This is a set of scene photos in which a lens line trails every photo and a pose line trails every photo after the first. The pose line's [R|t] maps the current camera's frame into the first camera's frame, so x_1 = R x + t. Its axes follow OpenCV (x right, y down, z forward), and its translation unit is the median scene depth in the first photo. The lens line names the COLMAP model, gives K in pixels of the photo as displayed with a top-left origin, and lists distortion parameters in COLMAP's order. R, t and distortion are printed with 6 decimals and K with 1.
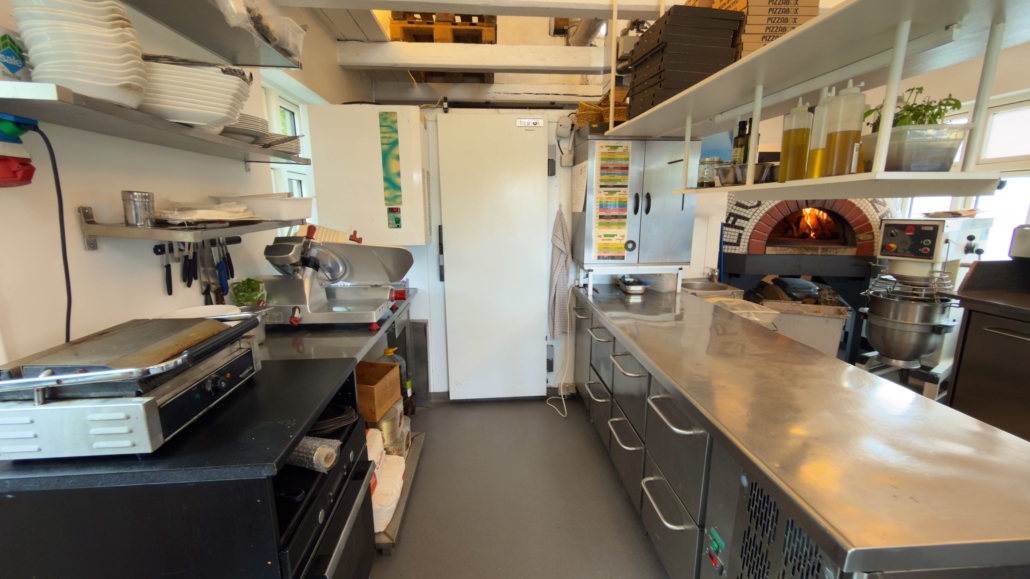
lens RADIAL K [[407.9, 0, 517.1], [0, 407.9, 289.4], [0, 0, 1]] dist [-0.001626, 0.001230]
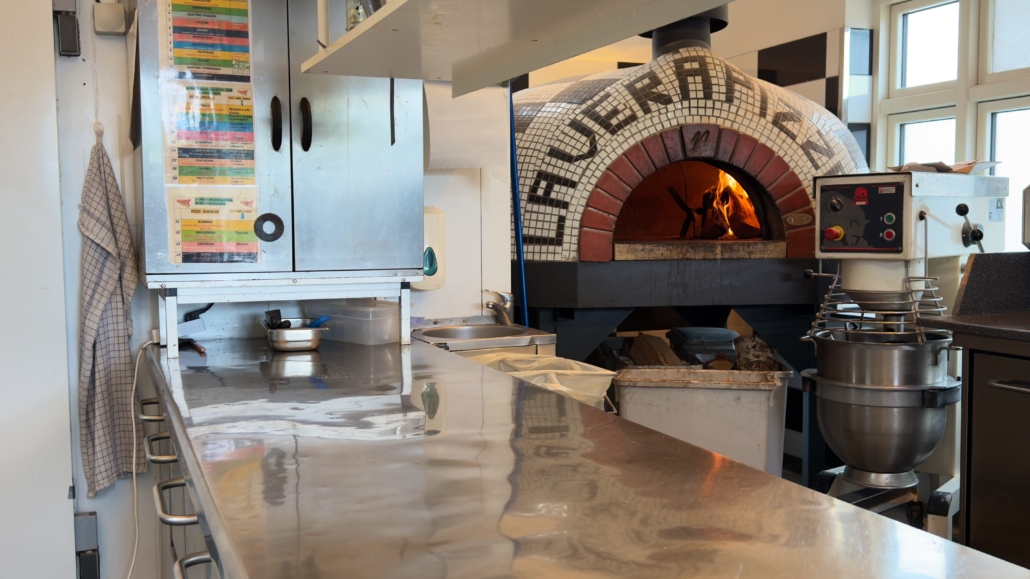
lens RADIAL K [[1002.5, 0, 515.8], [0, 1002.5, 307.0], [0, 0, 1]] dist [0.104322, 0.000000]
pose [[0.949959, -0.026239, 0.311271, 0.180993], [0.063046, 0.992064, -0.108782, 0.086420], [-0.305946, 0.122963, 0.944075, -0.001269]]
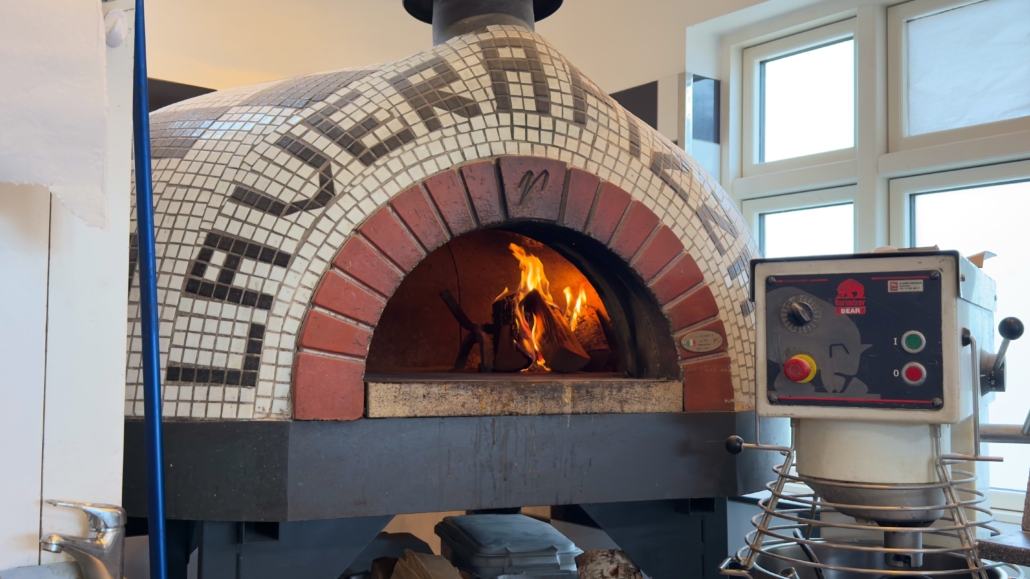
lens RADIAL K [[1002.5, 0, 511.9], [0, 1002.5, 296.4], [0, 0, 1]] dist [0.104322, 0.000000]
pose [[0.826994, 0.042885, 0.560573, 0.415099], [0.099620, 0.970131, -0.221181, -0.026506], [-0.553315, 0.238760, 0.798020, 0.579823]]
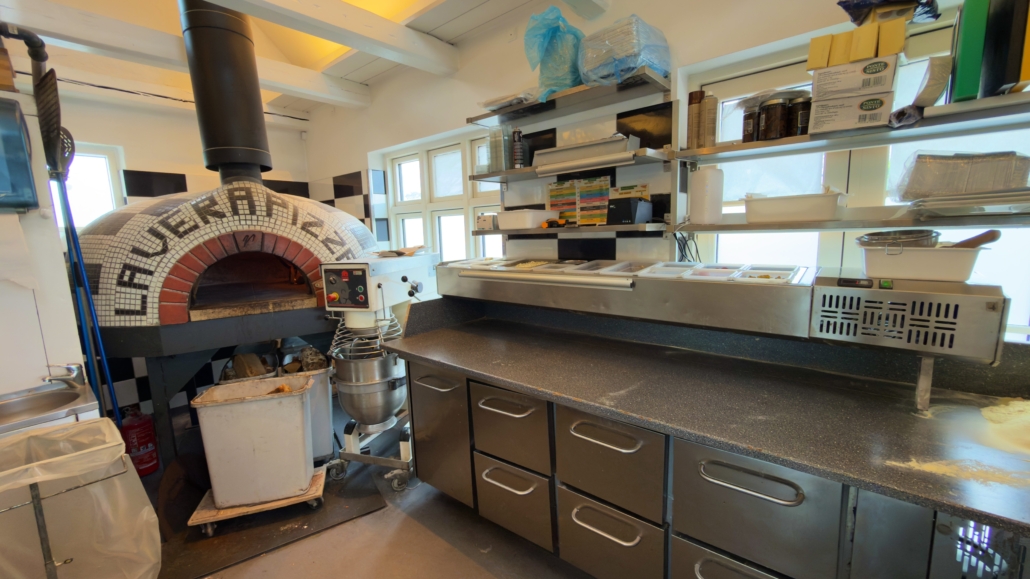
lens RADIAL K [[407.9, 0, 509.4], [0, 407.9, 289.1], [0, 0, 1]] dist [-0.001626, 0.001230]
pose [[0.702001, -0.114542, 0.702904, 0.571952], [0.166147, 0.986087, -0.005245, -0.054160], [-0.692524, 0.120467, 0.711265, 0.162134]]
